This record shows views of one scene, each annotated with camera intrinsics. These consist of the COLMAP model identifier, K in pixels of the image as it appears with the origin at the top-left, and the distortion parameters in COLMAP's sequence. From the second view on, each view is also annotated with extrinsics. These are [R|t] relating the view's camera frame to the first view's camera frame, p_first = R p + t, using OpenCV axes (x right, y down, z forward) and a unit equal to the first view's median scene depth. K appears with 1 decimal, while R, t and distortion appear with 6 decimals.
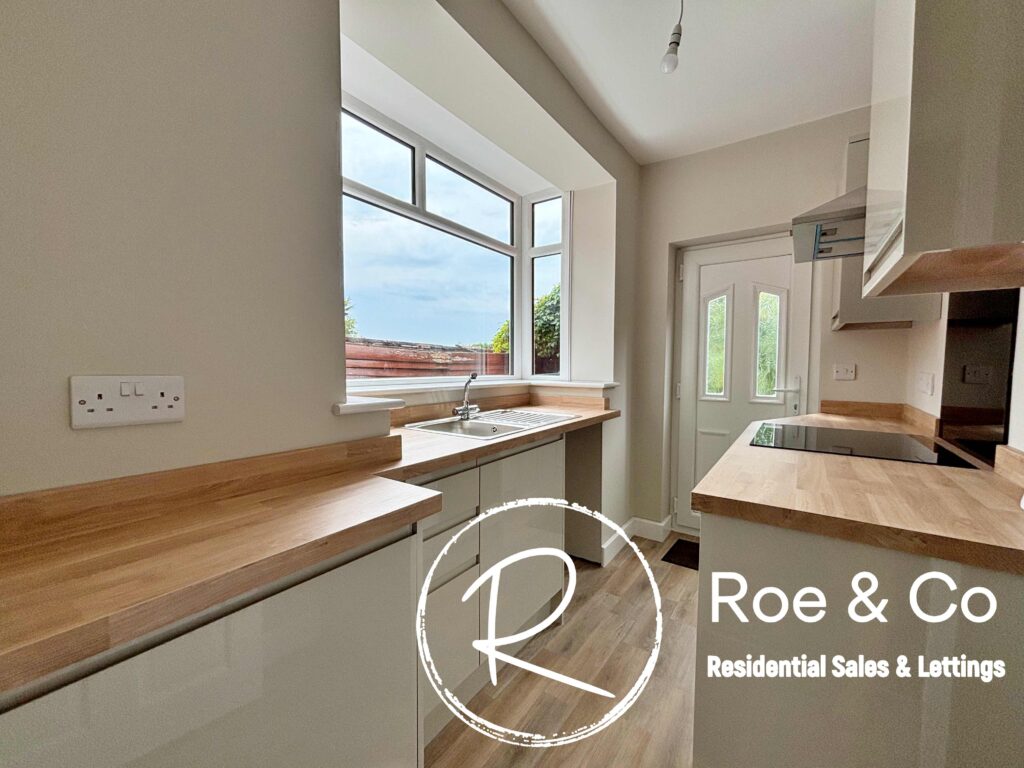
lens RADIAL K [[413.2, 0, 513.1], [0, 413.2, 385.9], [0, 0, 1]] dist [-0.001544, 0.000618]
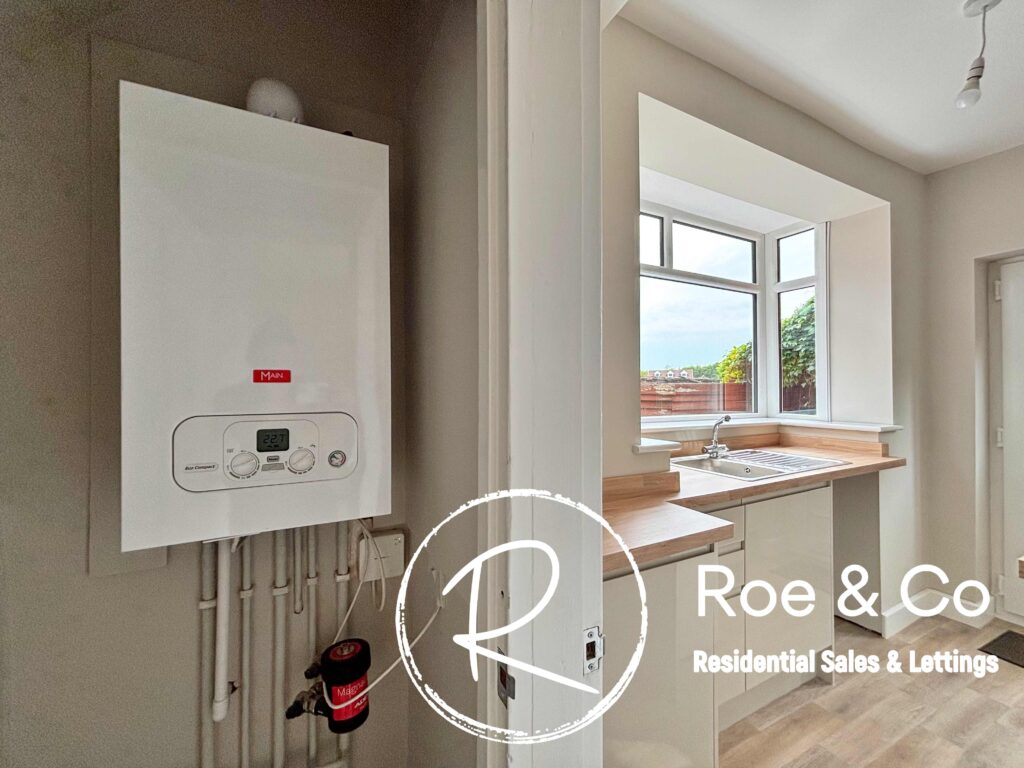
lens RADIAL K [[413.2, 0, 513.1], [0, 413.2, 385.9], [0, 0, 1]] dist [-0.001544, 0.000618]
pose [[0.882650, -0.009413, -0.469936, -0.067416], [-0.019567, 0.998197, -0.056746, -0.031420], [0.469623, 0.059282, 0.880875, -0.185857]]
